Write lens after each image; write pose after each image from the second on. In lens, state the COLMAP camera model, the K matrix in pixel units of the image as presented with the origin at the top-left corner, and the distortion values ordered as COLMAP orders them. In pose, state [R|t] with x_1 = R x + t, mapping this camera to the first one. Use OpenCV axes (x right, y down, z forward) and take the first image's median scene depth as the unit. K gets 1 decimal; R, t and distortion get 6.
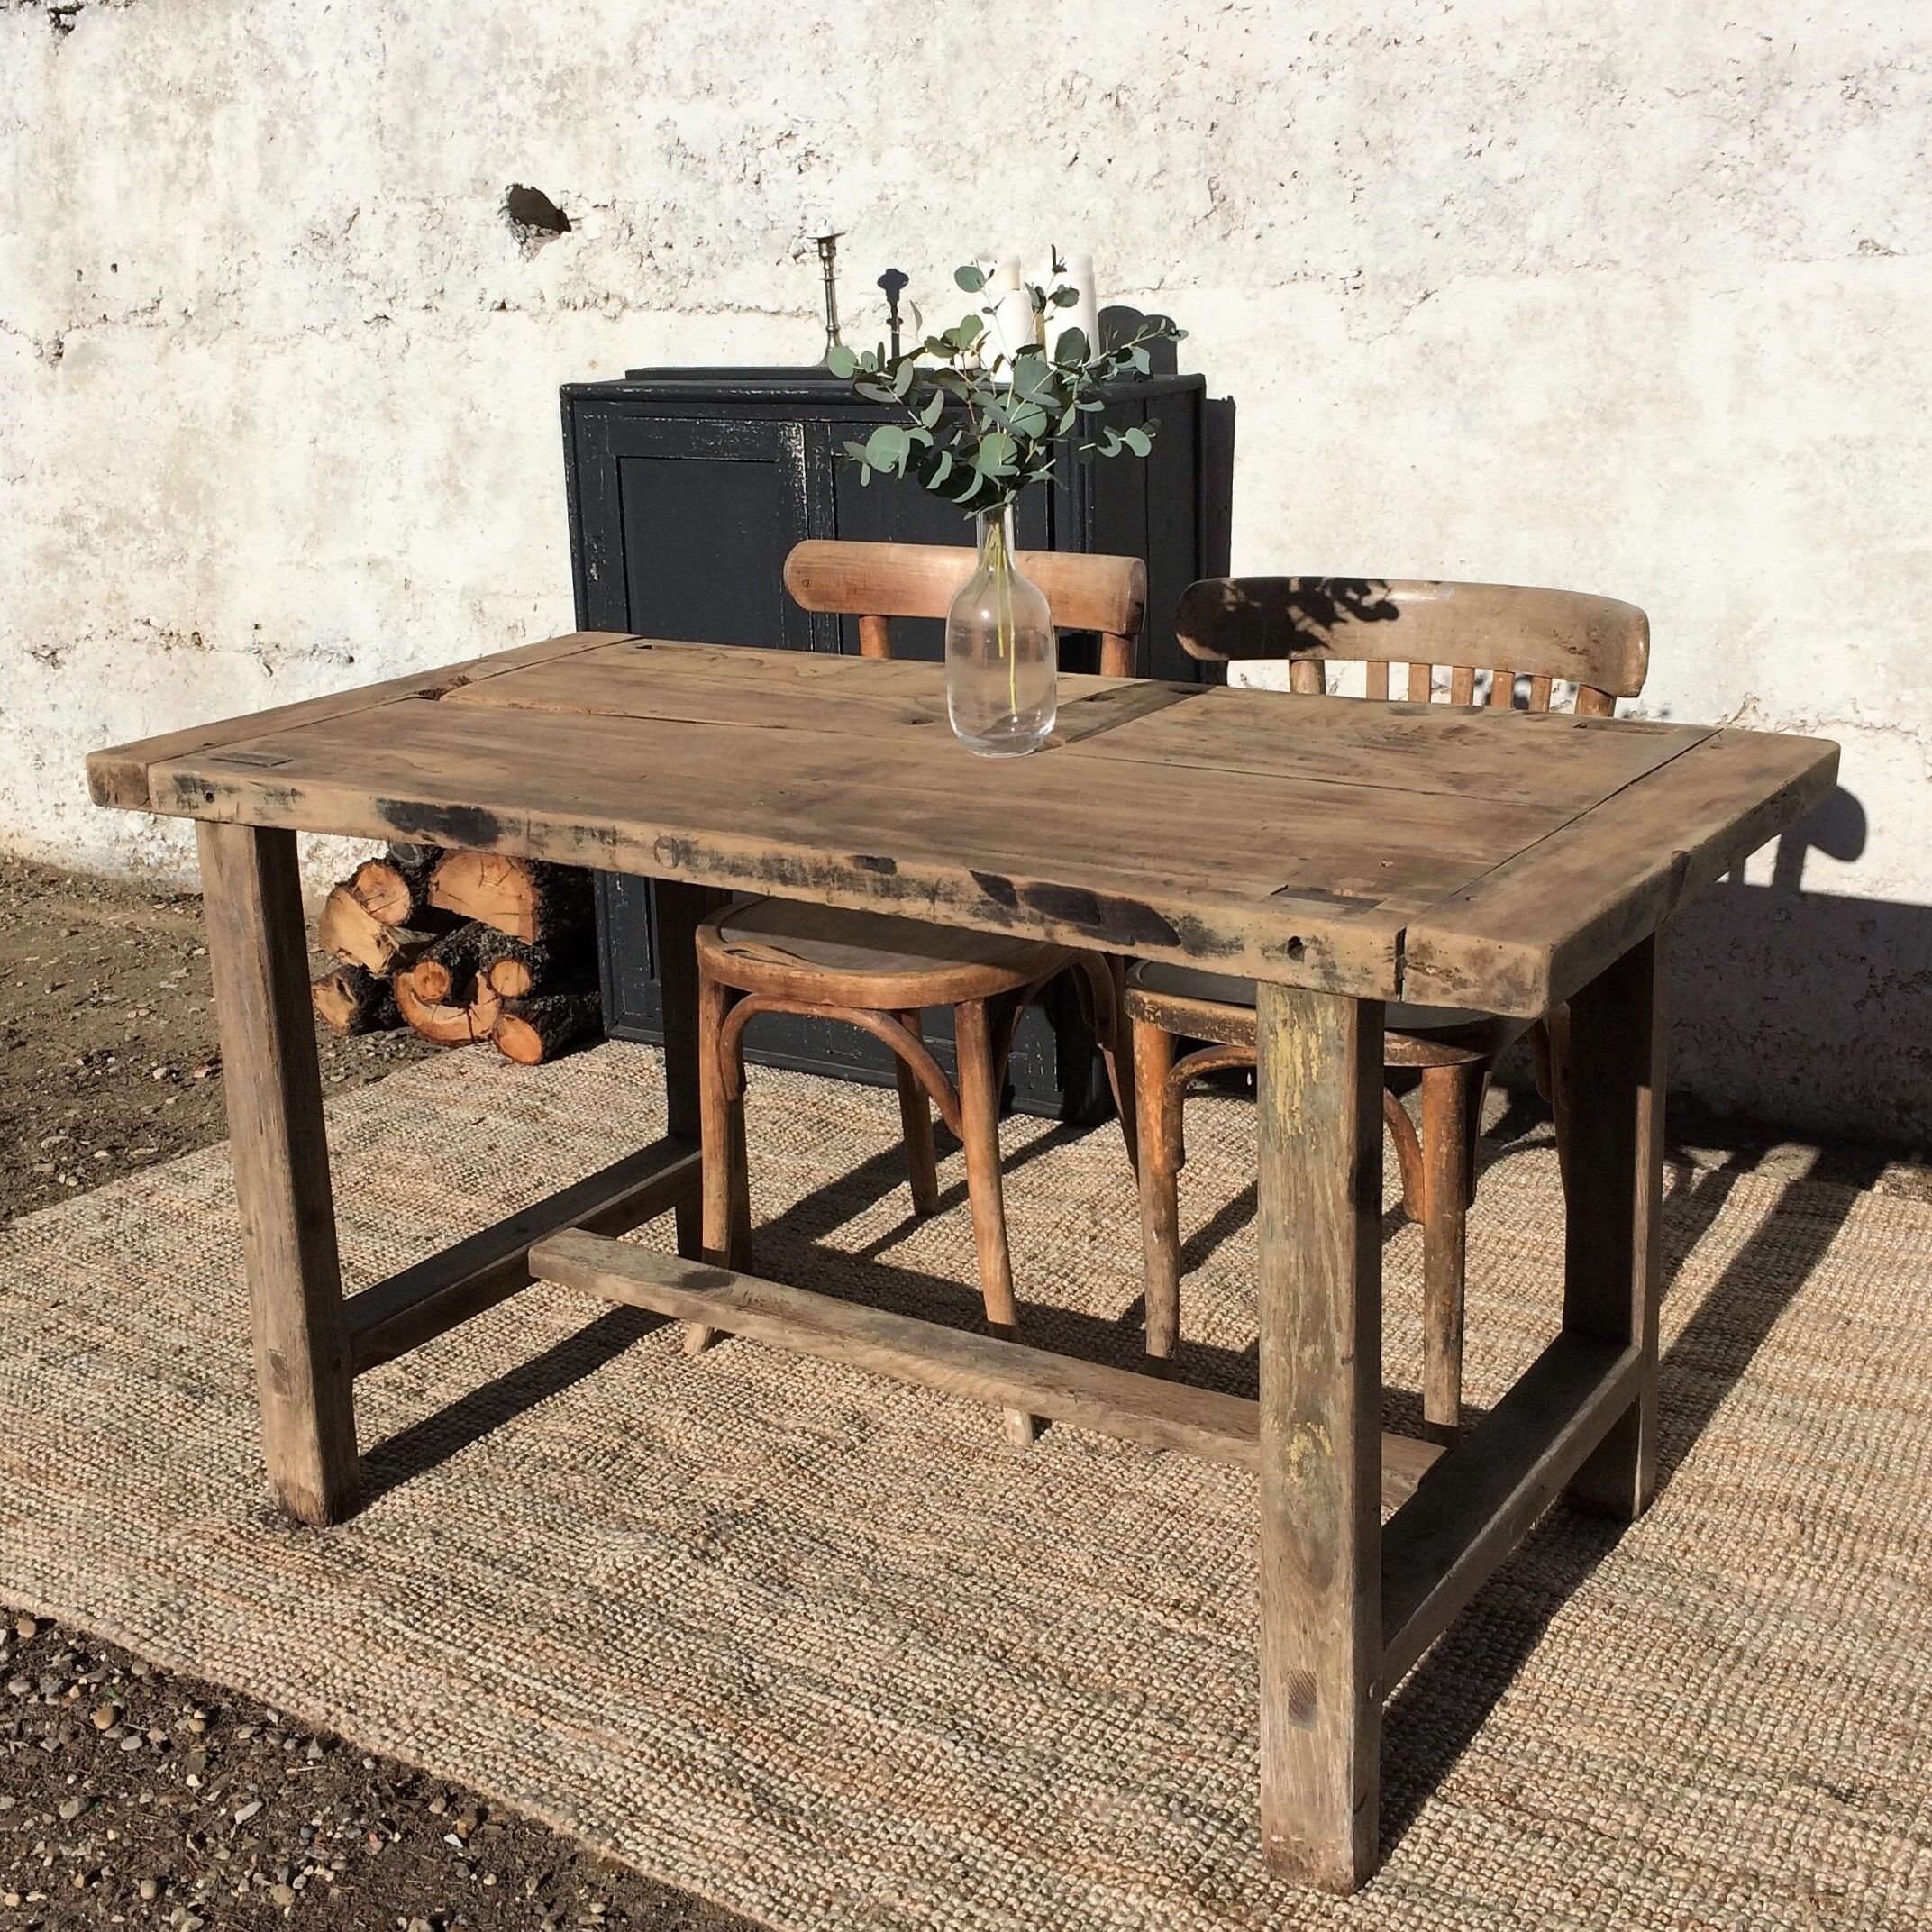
lens RADIAL K [[2548.1, 0, 1011.9], [0, 2548.1, 839.3], [0, 0, 1]] dist [0.038217, 0.000000]
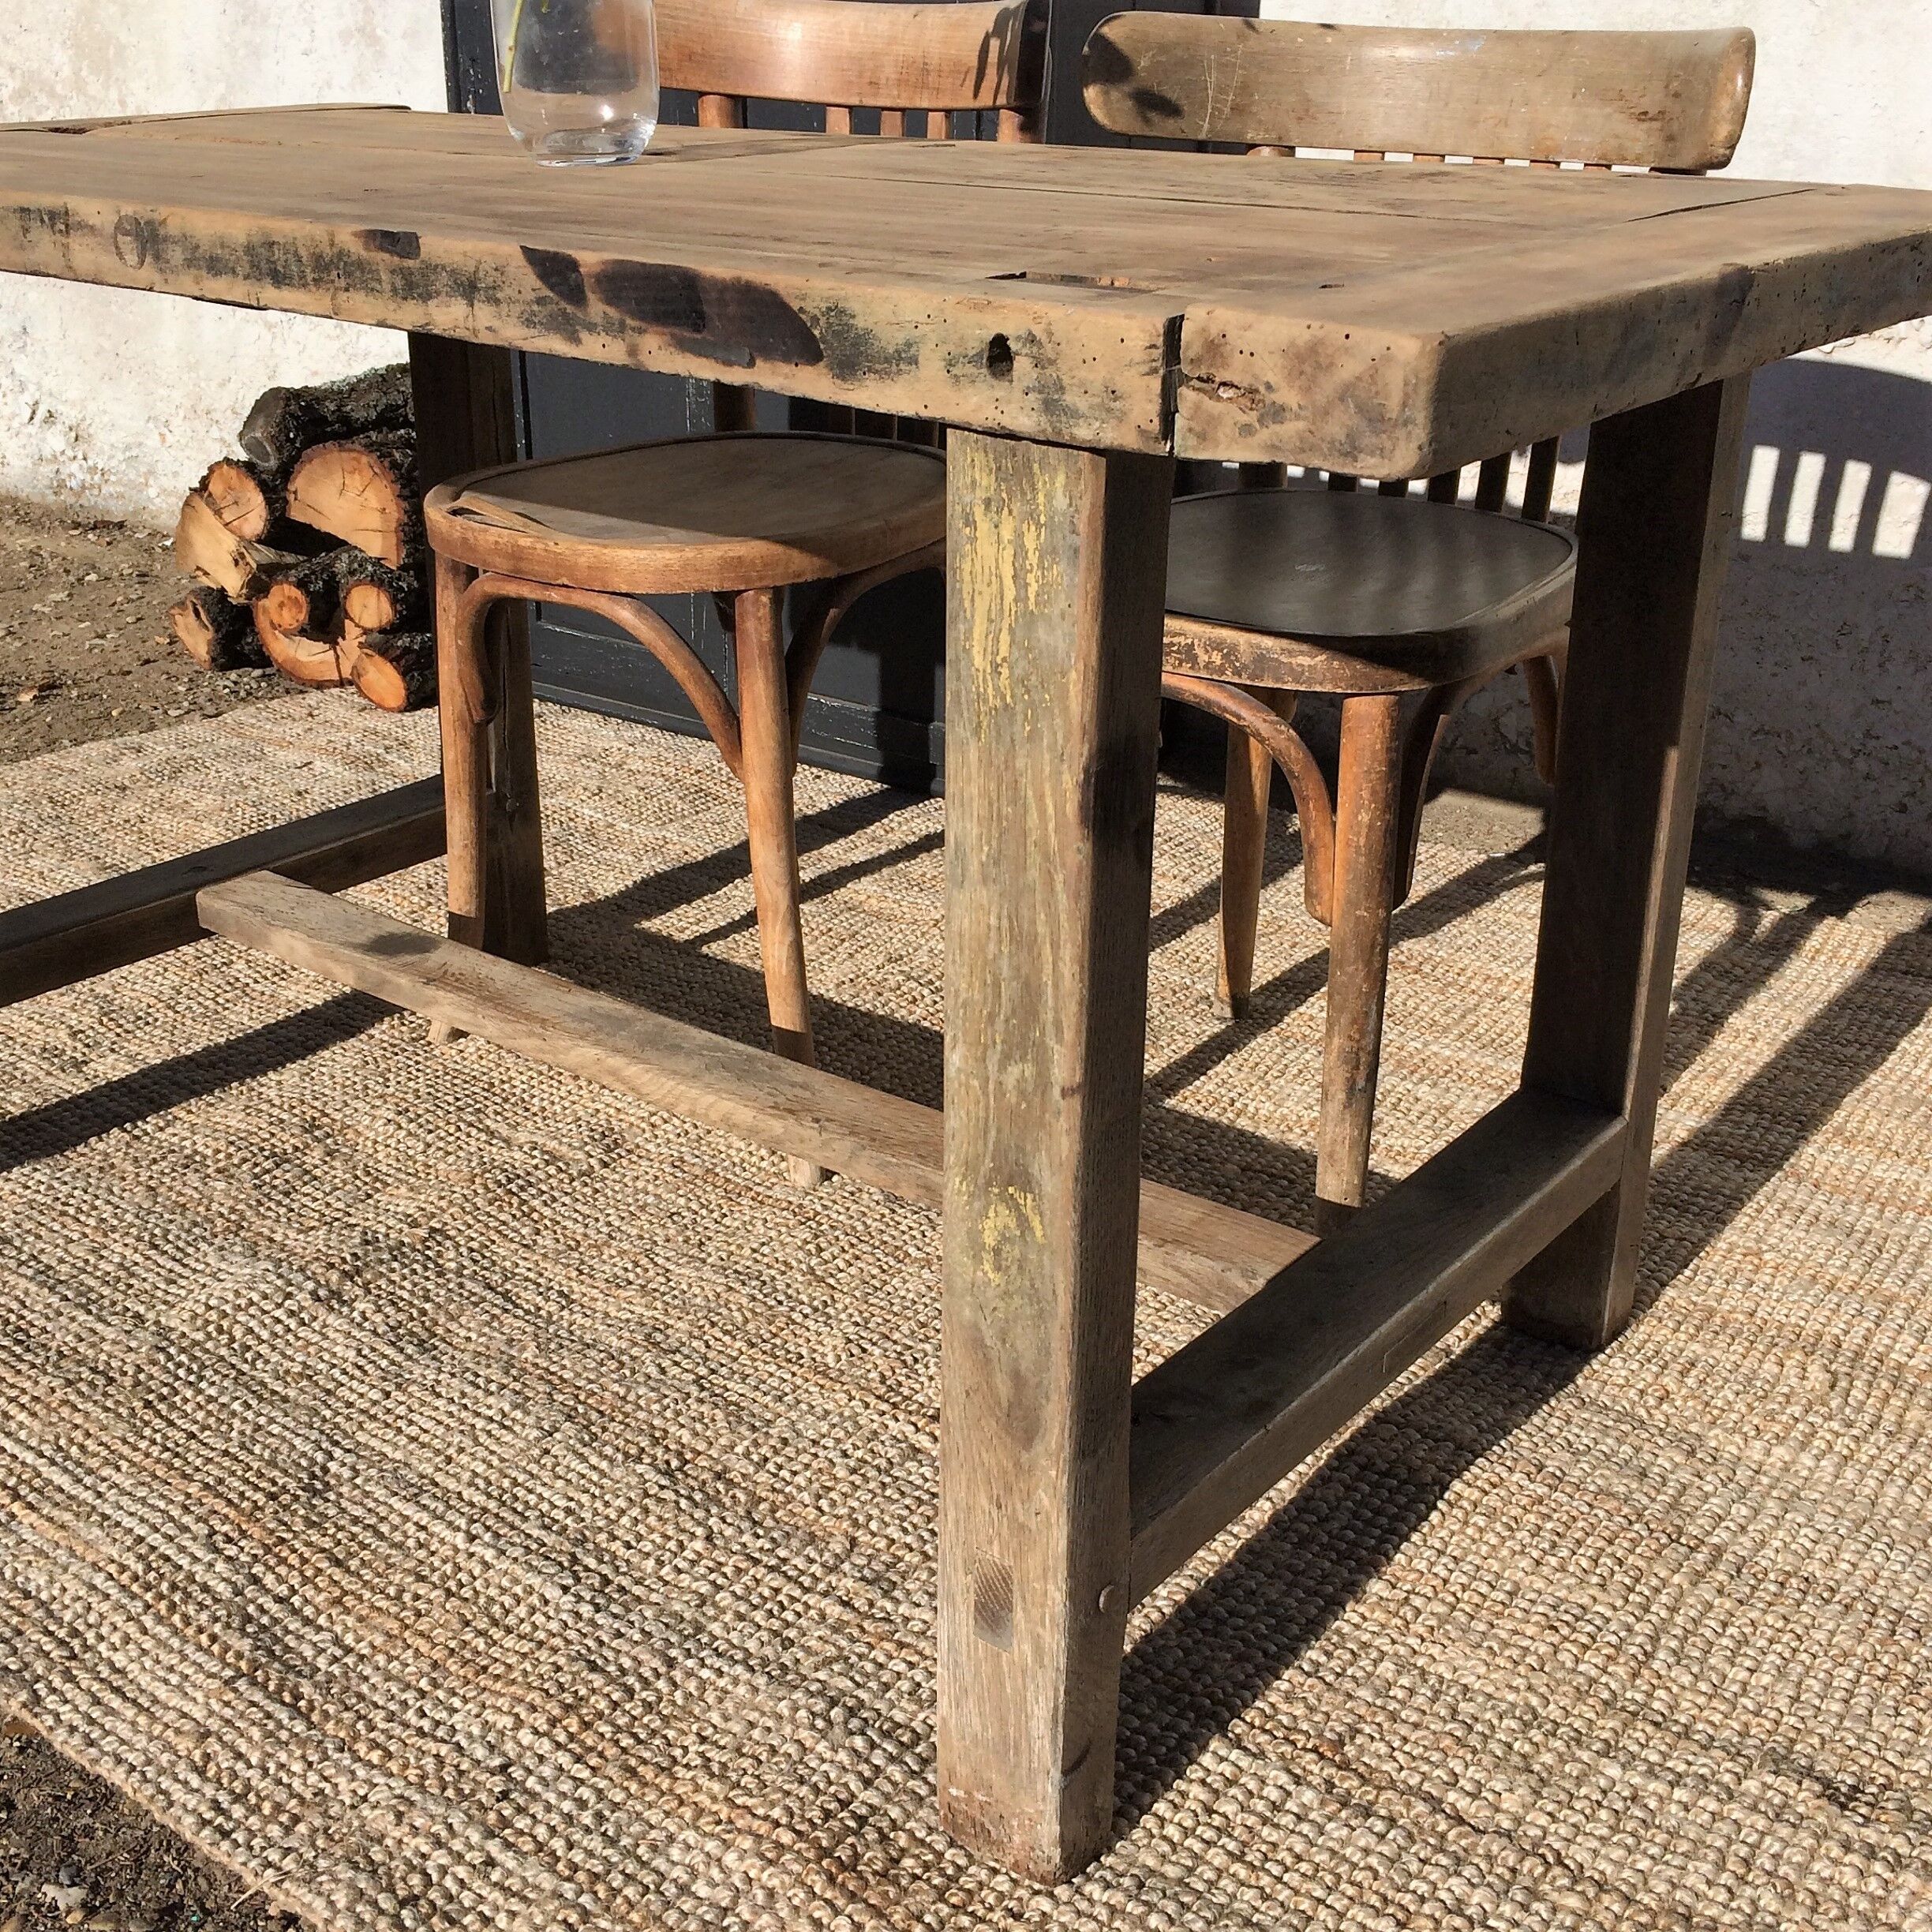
lens RADIAL K [[2371.2, 0, 976.7], [0, 2371.2, 969.8], [0, 0, 1]] dist [0.043398, 0.000000]
pose [[0.994899, 0.068763, -0.073804, 0.119705], [-0.057390, 0.987550, 0.146460, 0.077189], [0.082956, -0.141478, 0.986460, 0.363976]]
